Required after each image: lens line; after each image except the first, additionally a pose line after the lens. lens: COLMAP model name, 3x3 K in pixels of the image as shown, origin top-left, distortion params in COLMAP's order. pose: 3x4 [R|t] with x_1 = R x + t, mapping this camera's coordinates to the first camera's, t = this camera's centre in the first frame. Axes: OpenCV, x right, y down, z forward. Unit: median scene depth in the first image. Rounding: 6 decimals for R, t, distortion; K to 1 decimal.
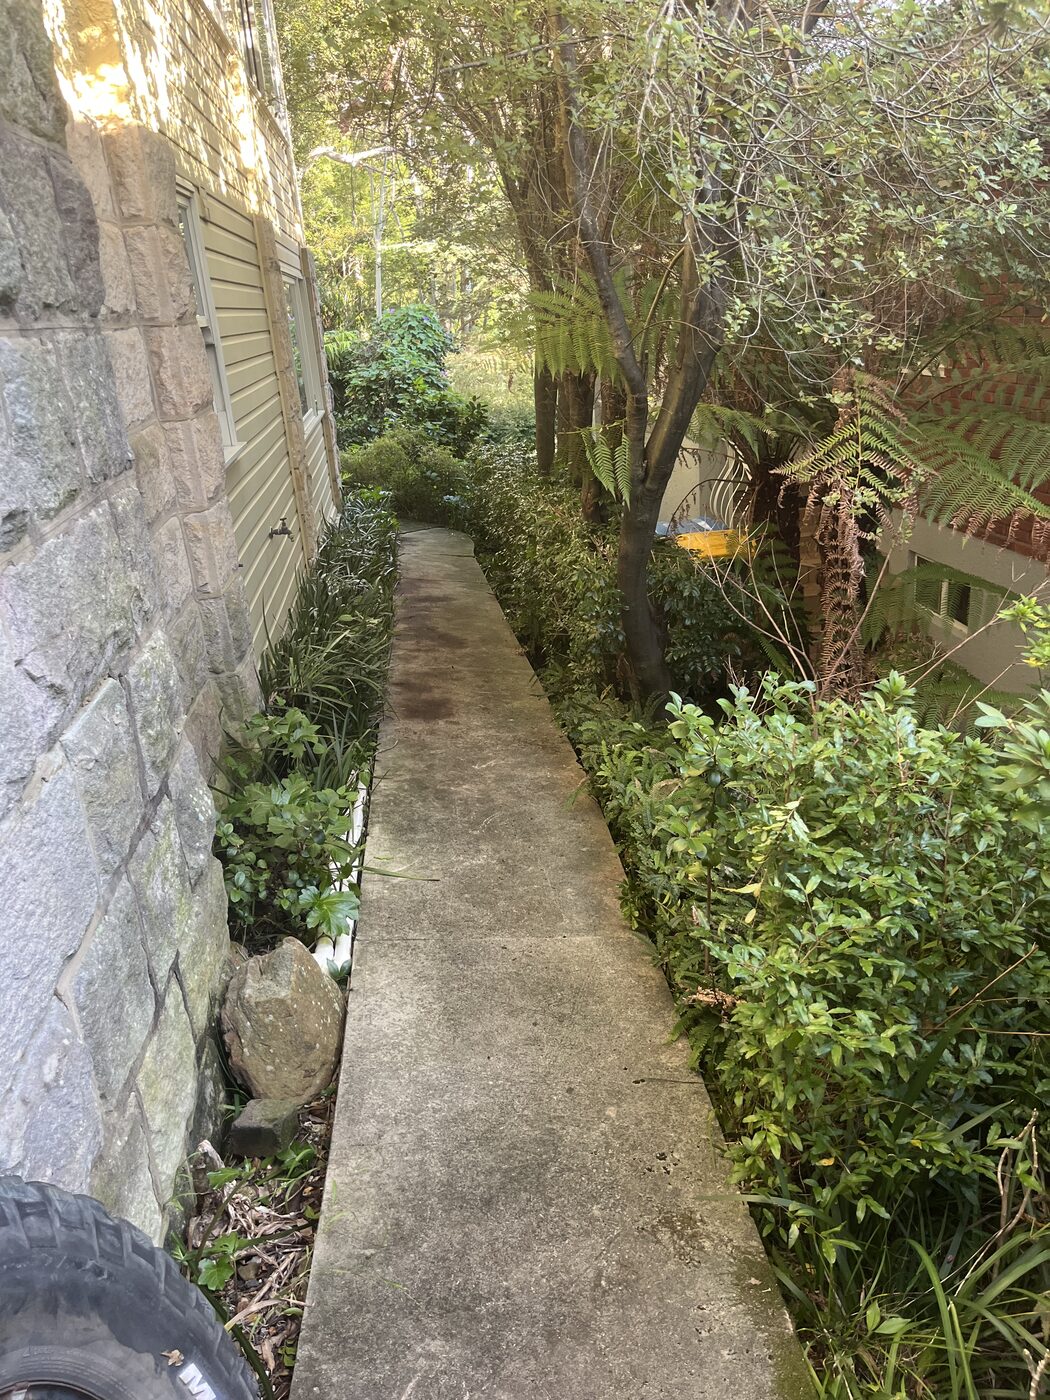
lens RADIAL K [[1049.1, 0, 529.2], [0, 1049.1, 693.7], [0, 0, 1]] dist [0.005184, -0.011416]
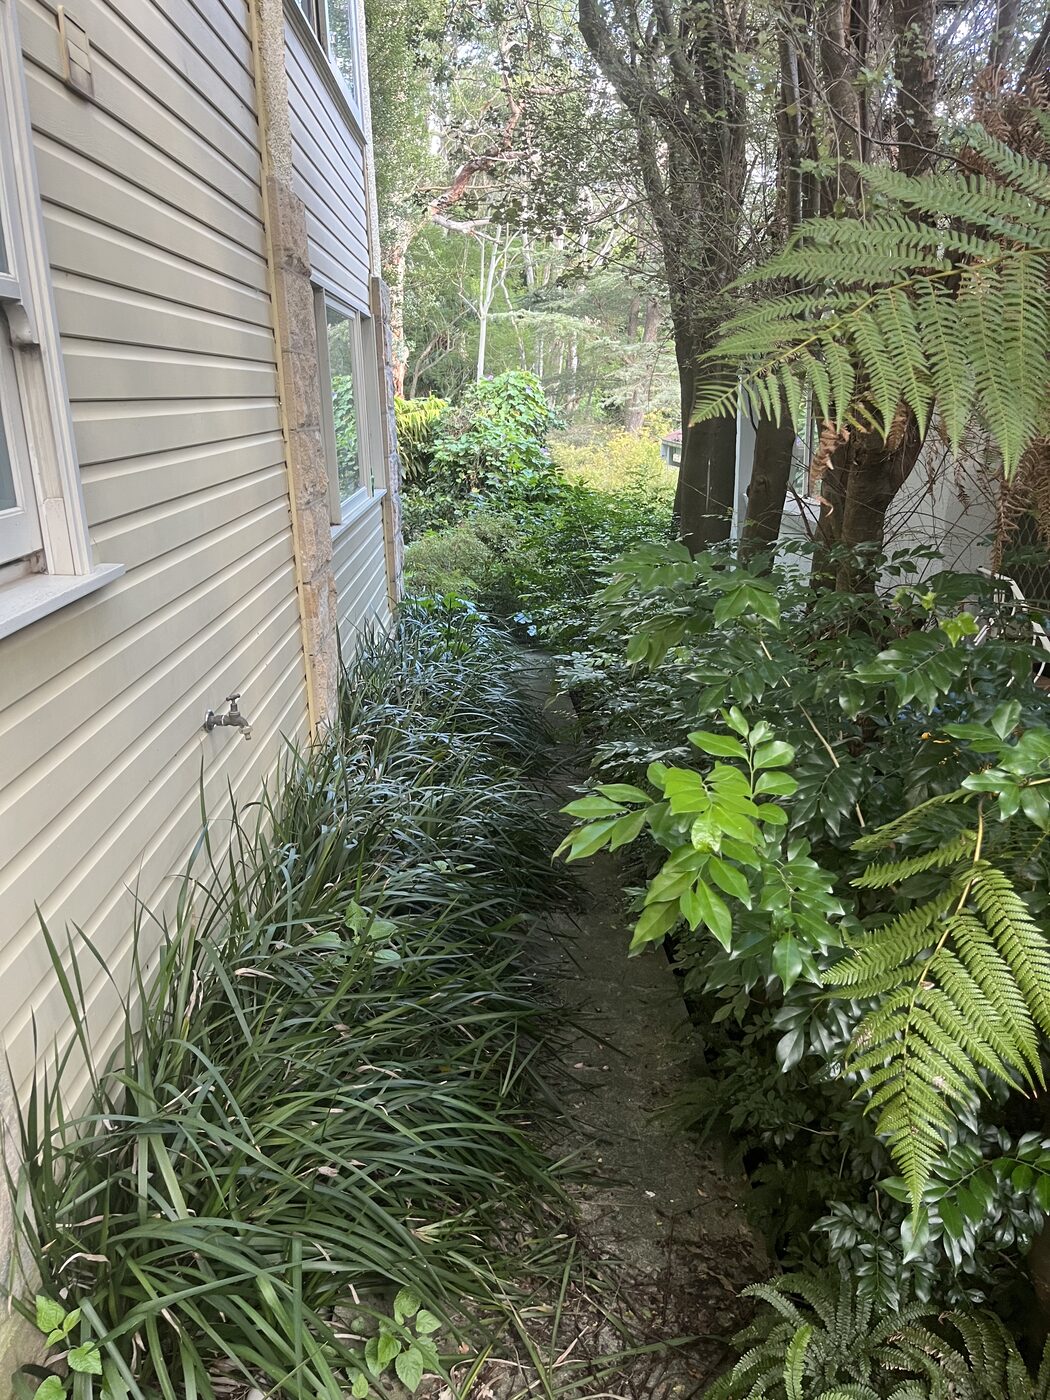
lens RADIAL K [[1049.1, 0, 529.2], [0, 1049.1, 693.7], [0, 0, 1]] dist [0.005184, -0.011416]
pose [[0.994652, 0.072183, -0.073865, -0.018329], [-0.077392, 0.994521, -0.070268, -0.054488], [0.068389, 0.075609, 0.994790, 0.185437]]
